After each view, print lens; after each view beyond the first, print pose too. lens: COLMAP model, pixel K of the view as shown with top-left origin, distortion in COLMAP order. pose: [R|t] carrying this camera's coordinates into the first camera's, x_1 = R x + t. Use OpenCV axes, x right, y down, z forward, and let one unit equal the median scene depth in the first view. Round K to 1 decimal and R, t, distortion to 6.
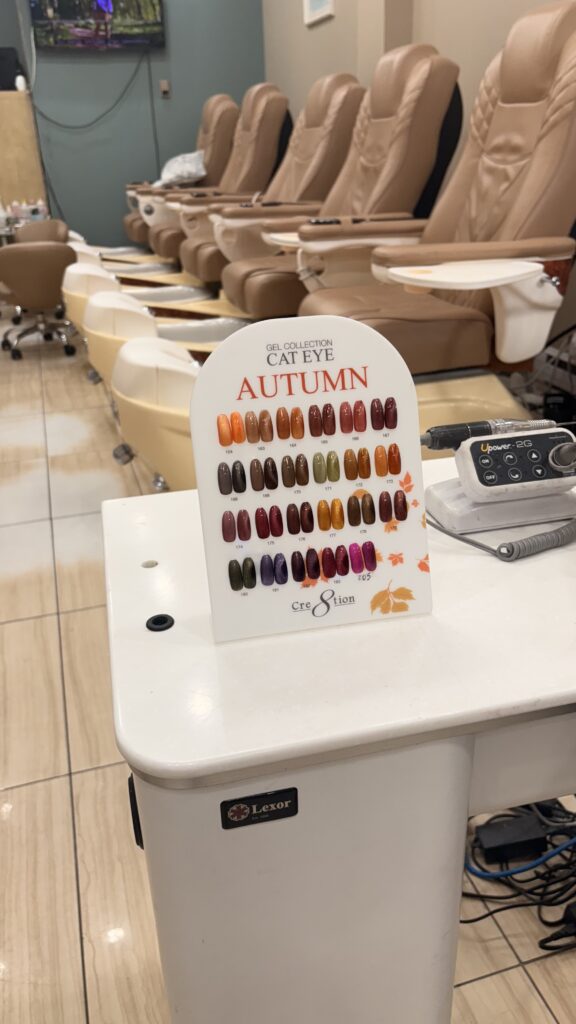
lens RADIAL K [[805.3, 0, 288.0], [0, 805.3, 512.0], [0, 0, 1]] dist [0.105894, -0.110035]
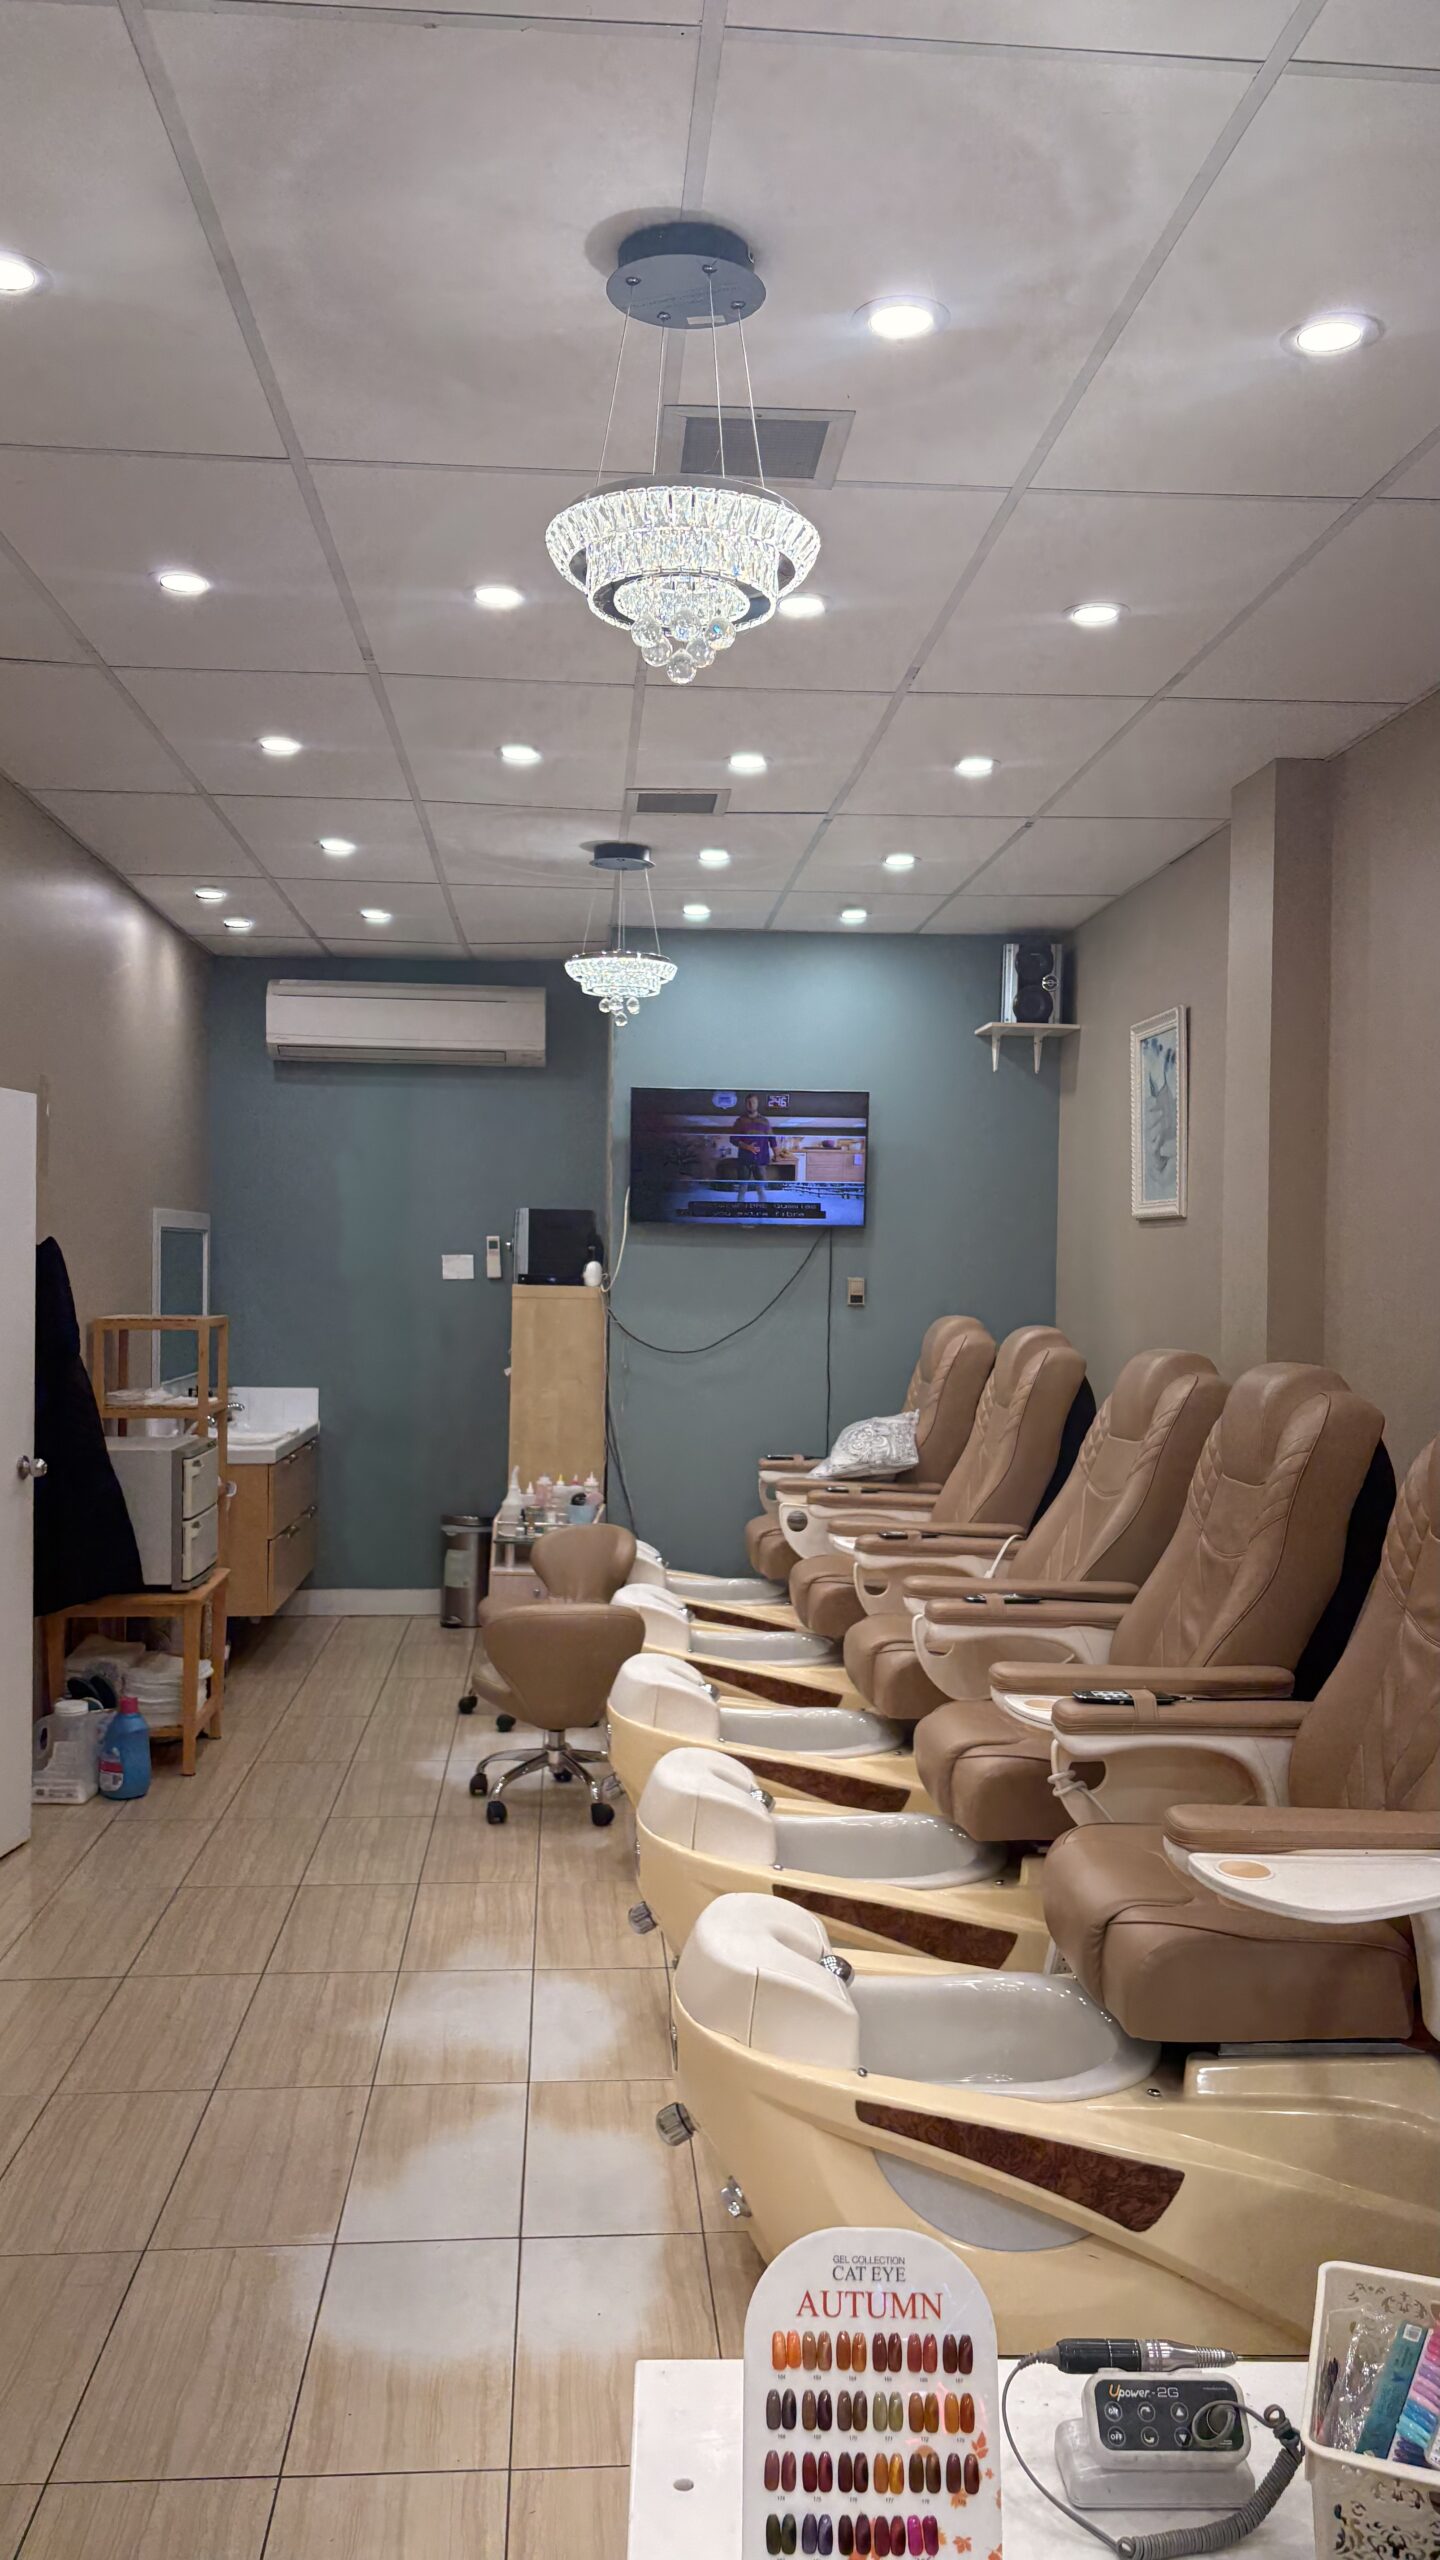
lens RADIAL K [[2013.2, 0, 720.0], [0, 2013.2, 1280.0], [0, 0, 1]] dist [0.105894, -0.110035]
pose [[0.976837, 0.053431, -0.207207, 0.078522], [-0.129949, 0.917444, -0.376044, -0.093928], [0.170009, 0.394260, 0.903137, -0.459693]]
